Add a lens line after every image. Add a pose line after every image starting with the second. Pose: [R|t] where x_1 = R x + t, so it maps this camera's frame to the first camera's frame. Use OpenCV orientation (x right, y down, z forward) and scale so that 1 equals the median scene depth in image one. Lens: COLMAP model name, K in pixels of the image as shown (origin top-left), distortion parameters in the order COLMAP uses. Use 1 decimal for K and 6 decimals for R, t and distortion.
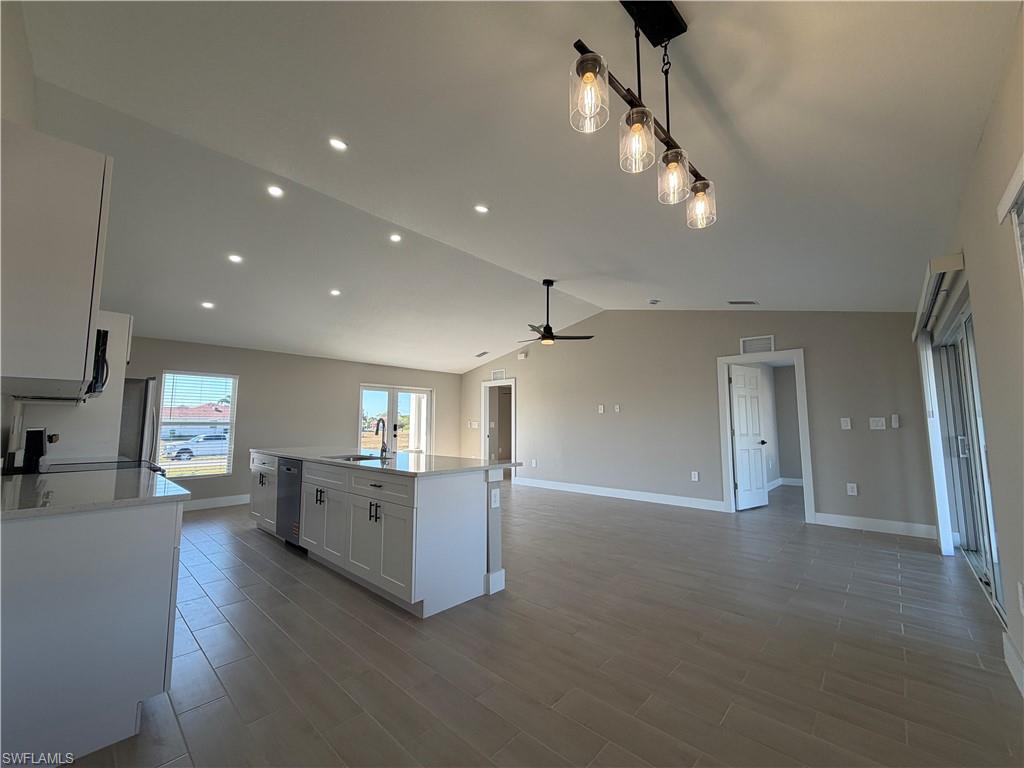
lens RADIAL K [[408.7, 0, 512.0], [0, 408.7, 384.0], [0, 0, 1]] dist [-0.000532, -0.000099]
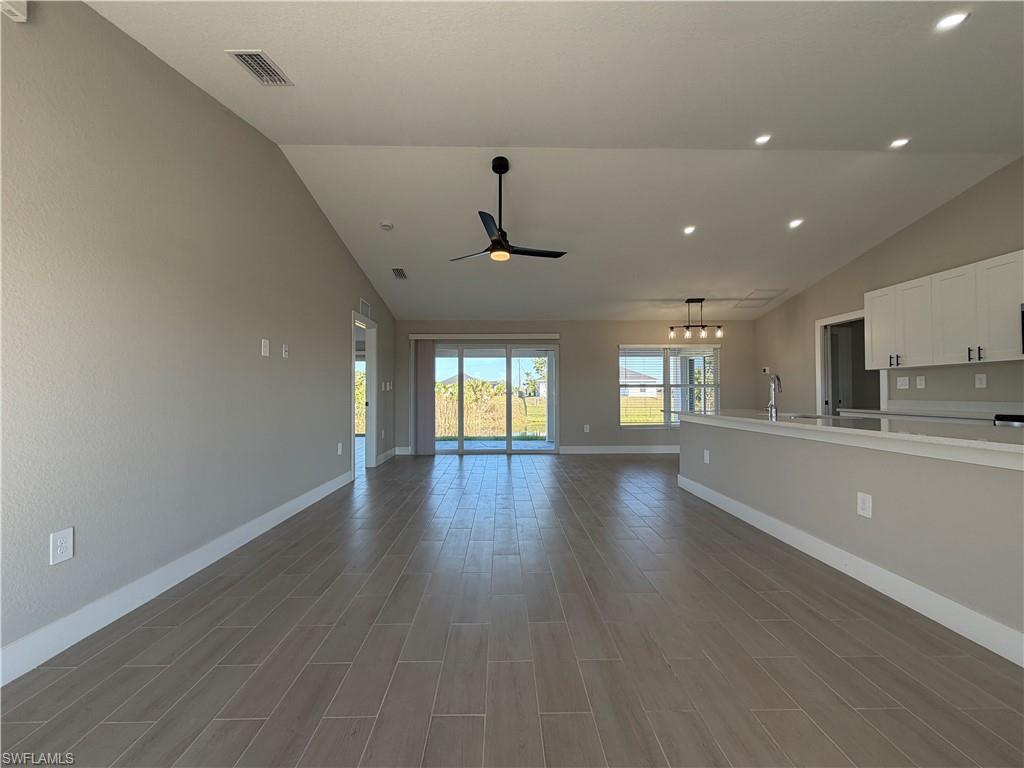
lens RADIAL K [[408.7, 0, 512.0], [0, 408.7, 384.0], [0, 0, 1]] dist [-0.000532, -0.000099]
pose [[-0.693754, 0.030917, 0.719548, -0.386651], [-0.049347, 0.994690, -0.090316, 0.163003], [-0.718520, -0.098164, -0.688544, 1.390781]]
